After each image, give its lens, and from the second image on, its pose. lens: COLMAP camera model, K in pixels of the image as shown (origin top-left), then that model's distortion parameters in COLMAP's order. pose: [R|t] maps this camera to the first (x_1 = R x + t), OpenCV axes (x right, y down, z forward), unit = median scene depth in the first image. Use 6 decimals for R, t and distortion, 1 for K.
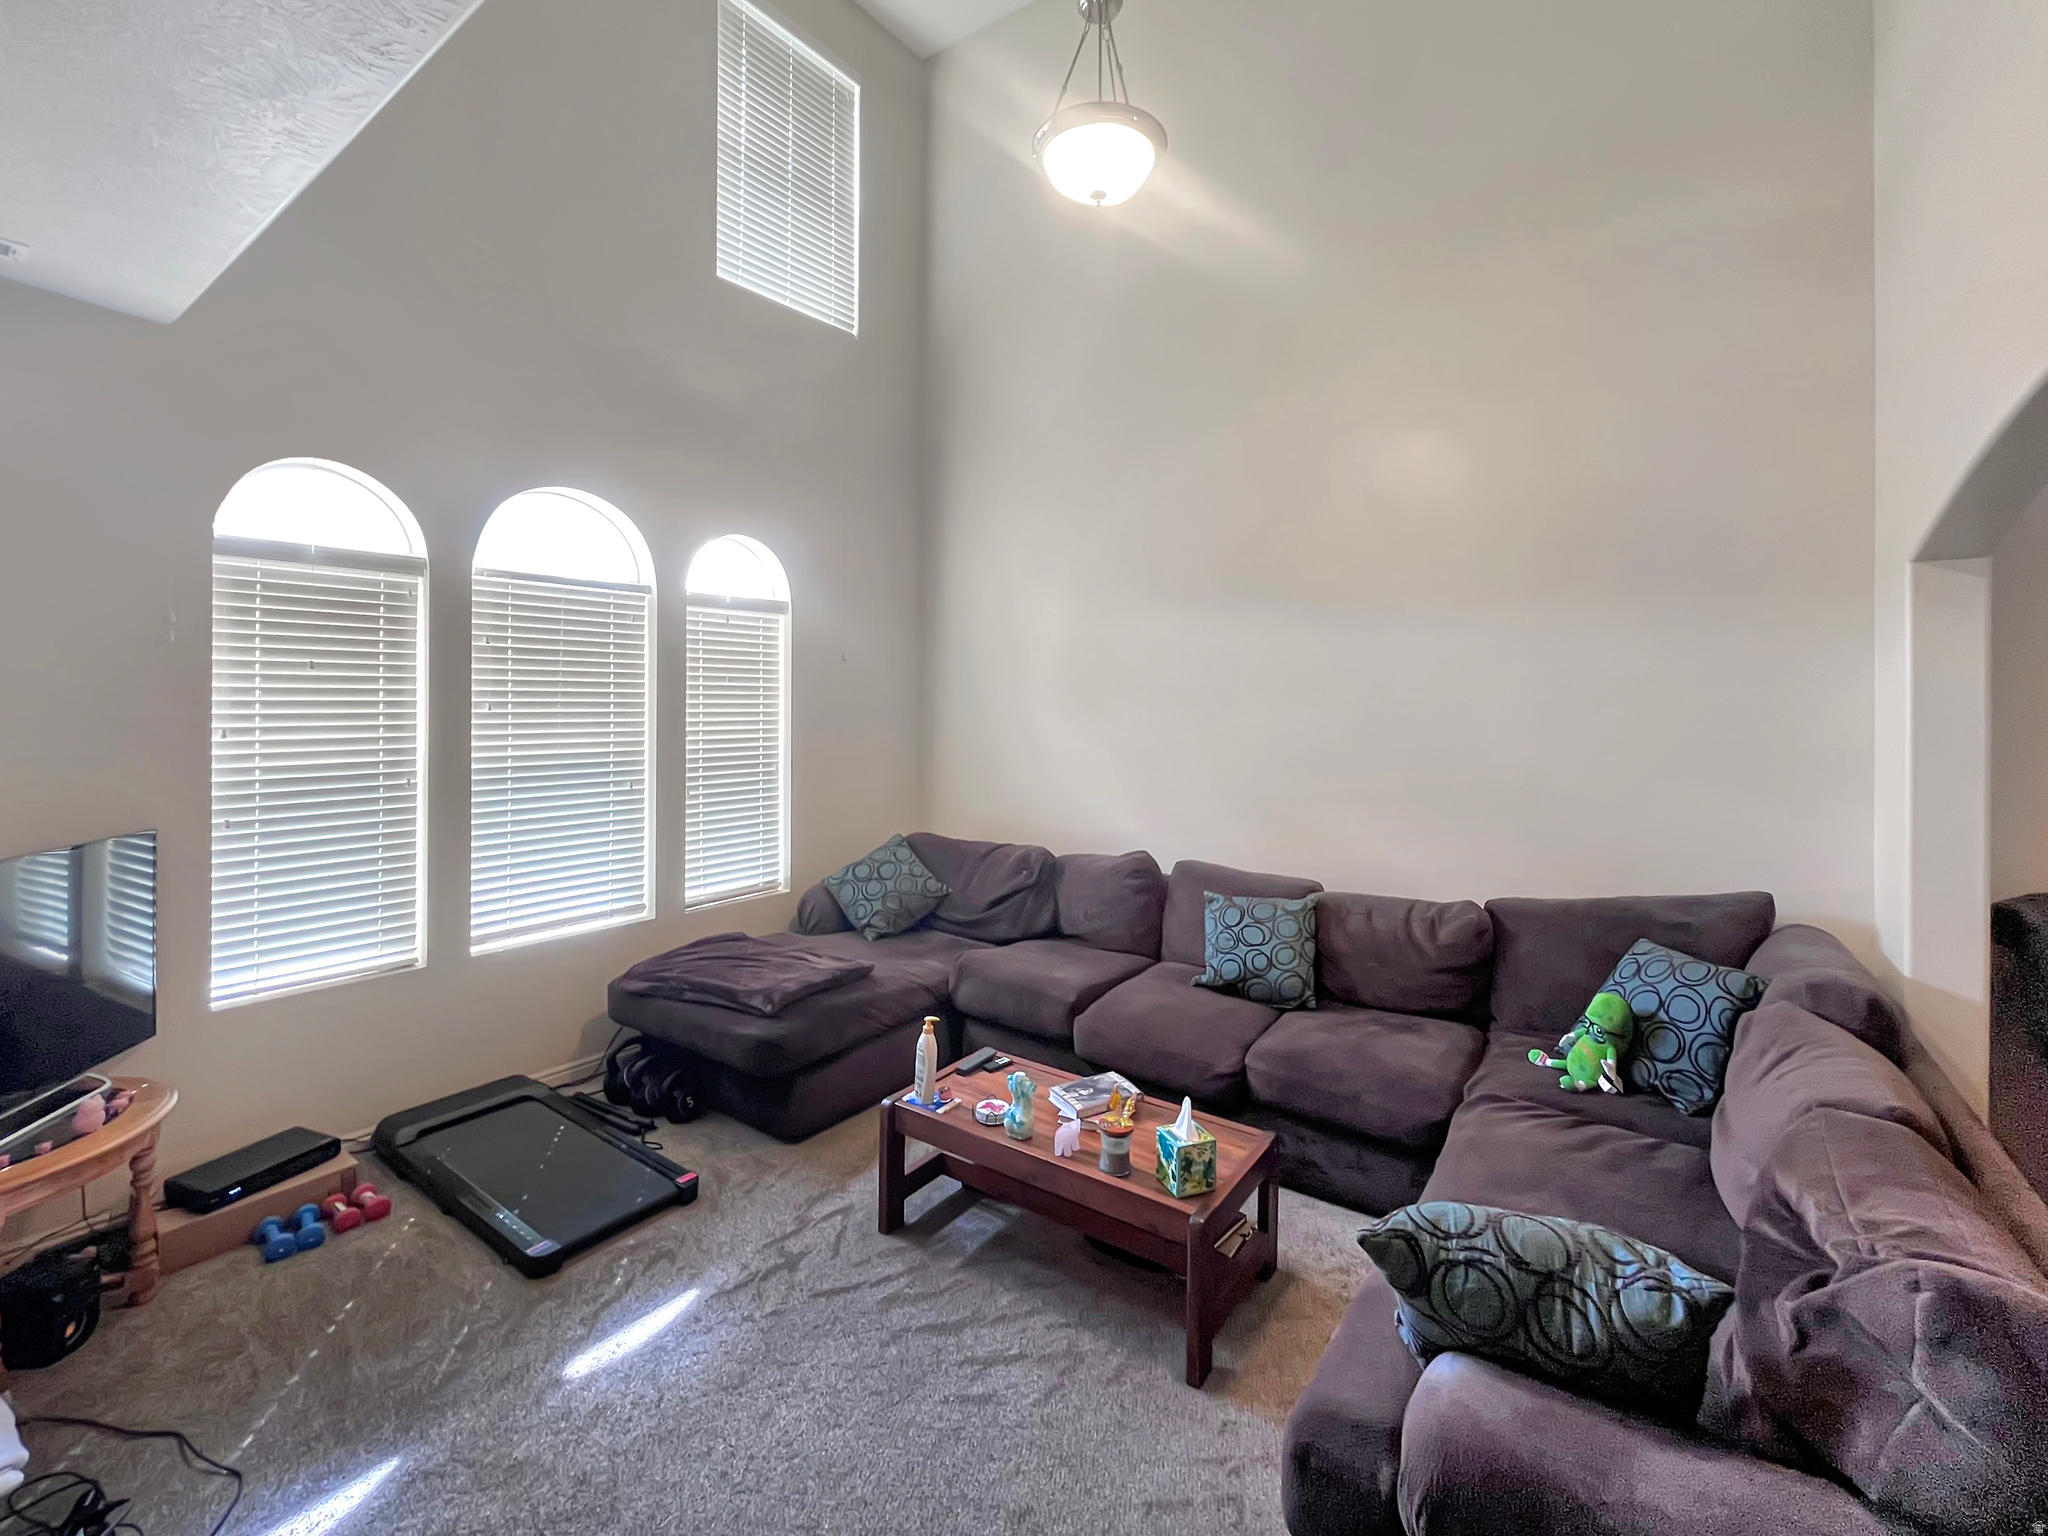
lens RADIAL K [[869.7, 0, 1052.8], [0, 869.7, 711.7], [0, 0, 1]] dist [-0.001518, 0.000612]
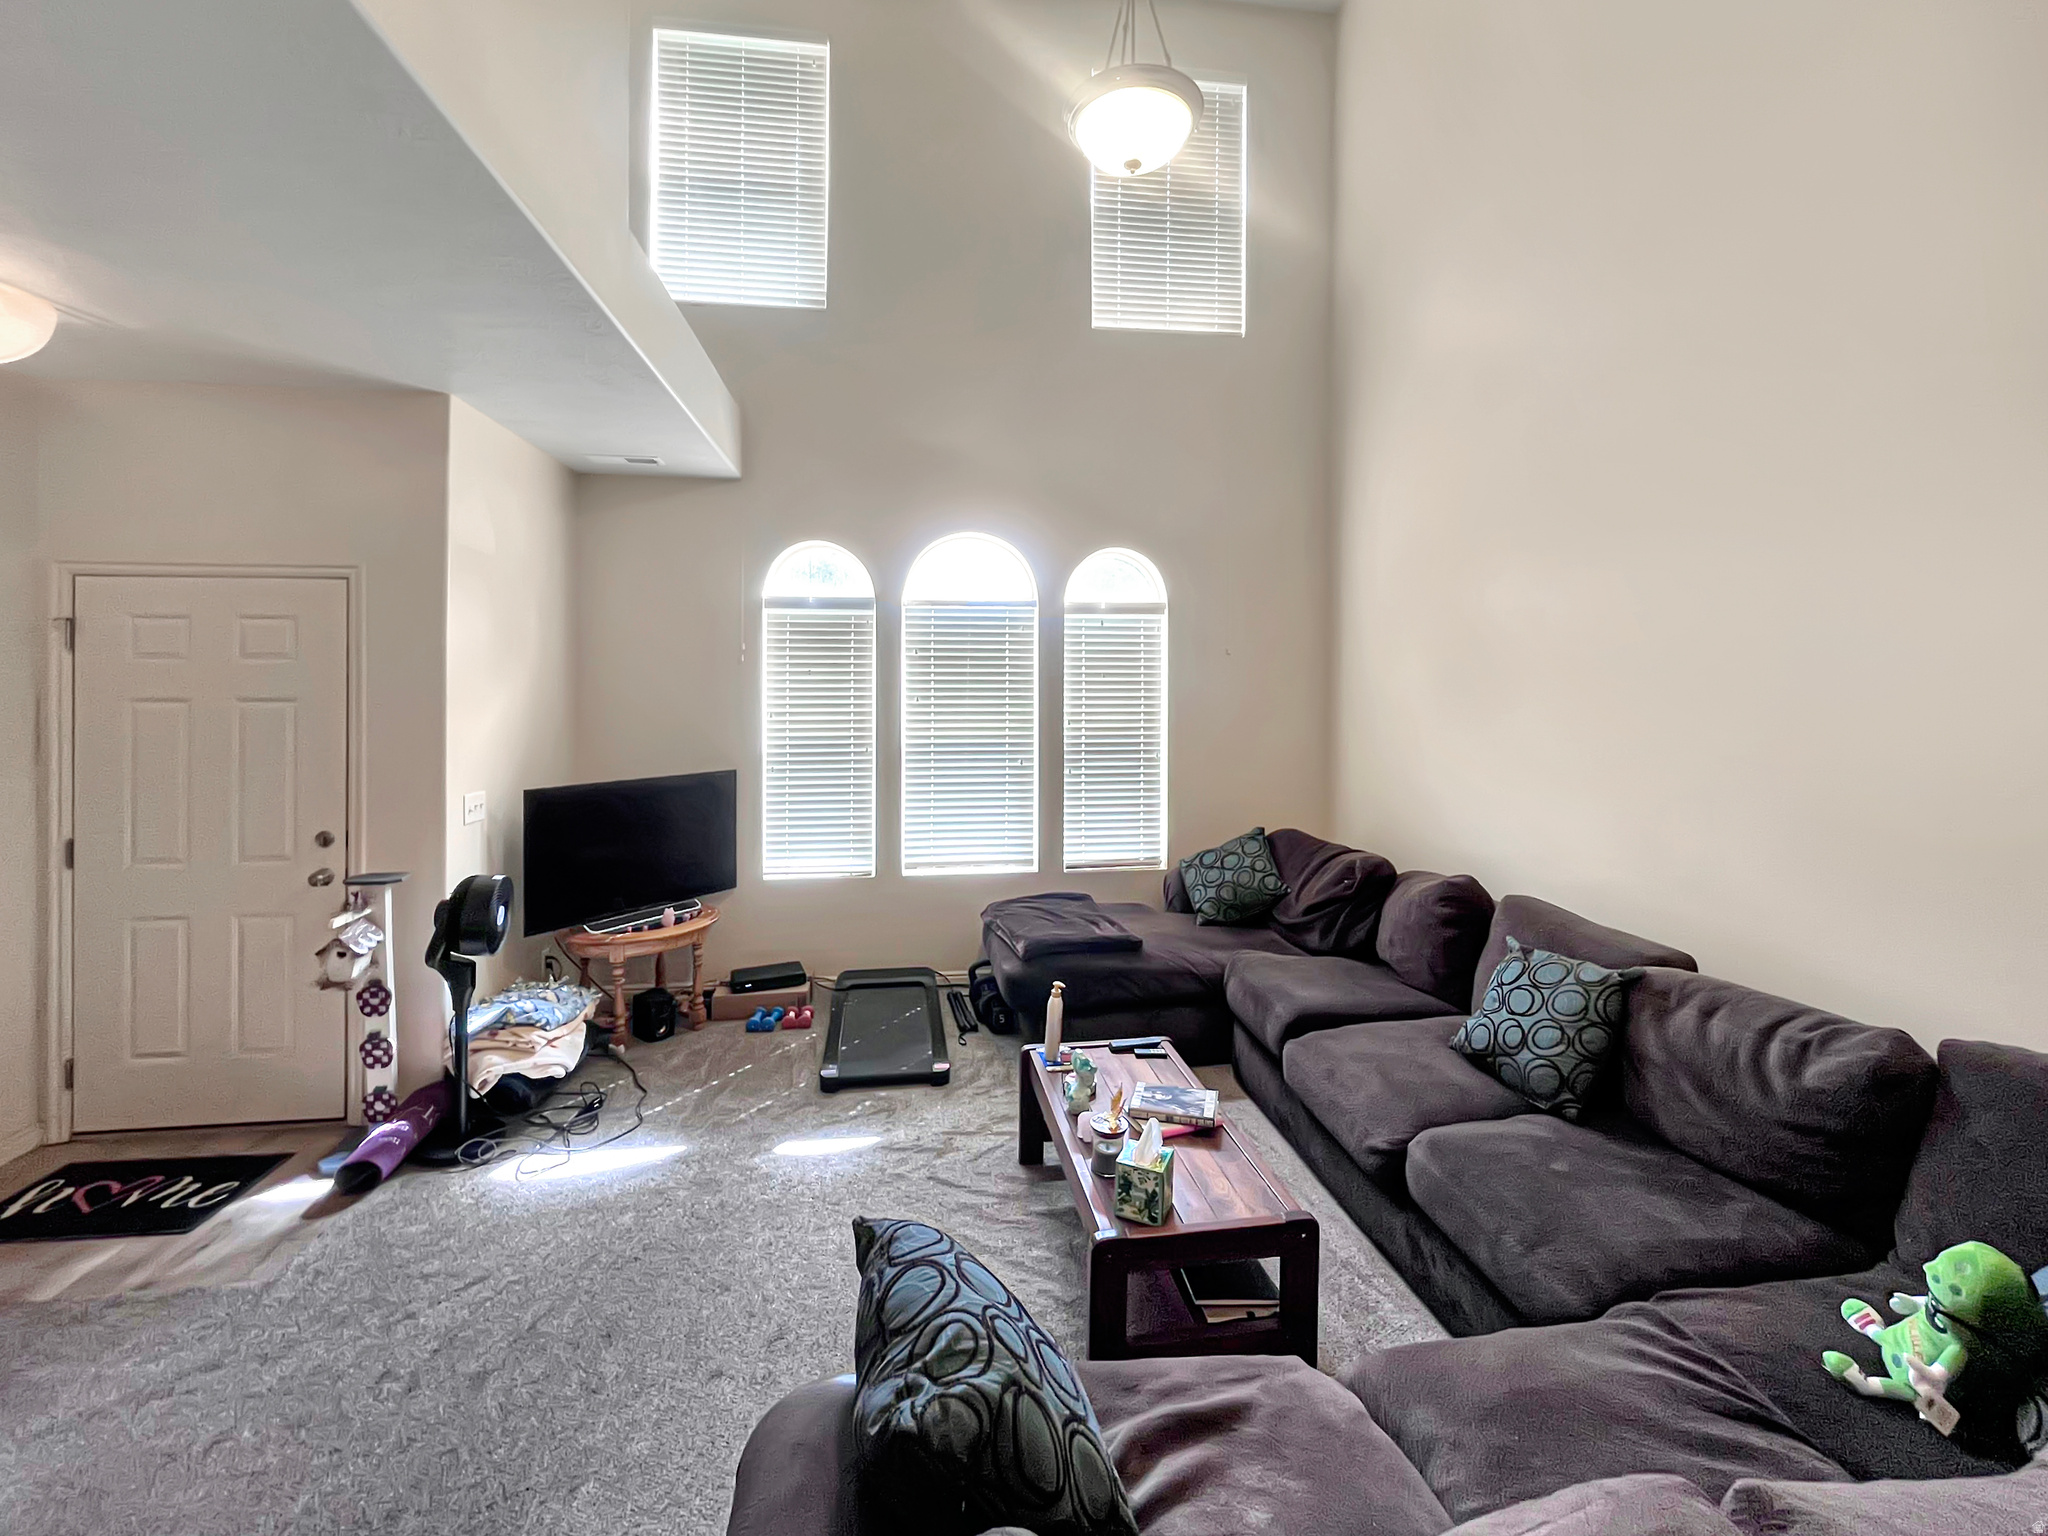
lens RADIAL K [[869.7, 0, 1052.8], [0, 869.7, 711.7], [0, 0, 1]] dist [-0.001518, 0.000612]
pose [[0.687008, 0.006531, -0.726621, 0.510762], [-0.004138, 0.999979, 0.005075, 0.006358], [0.726638, -0.000480, 0.687020, 0.199784]]
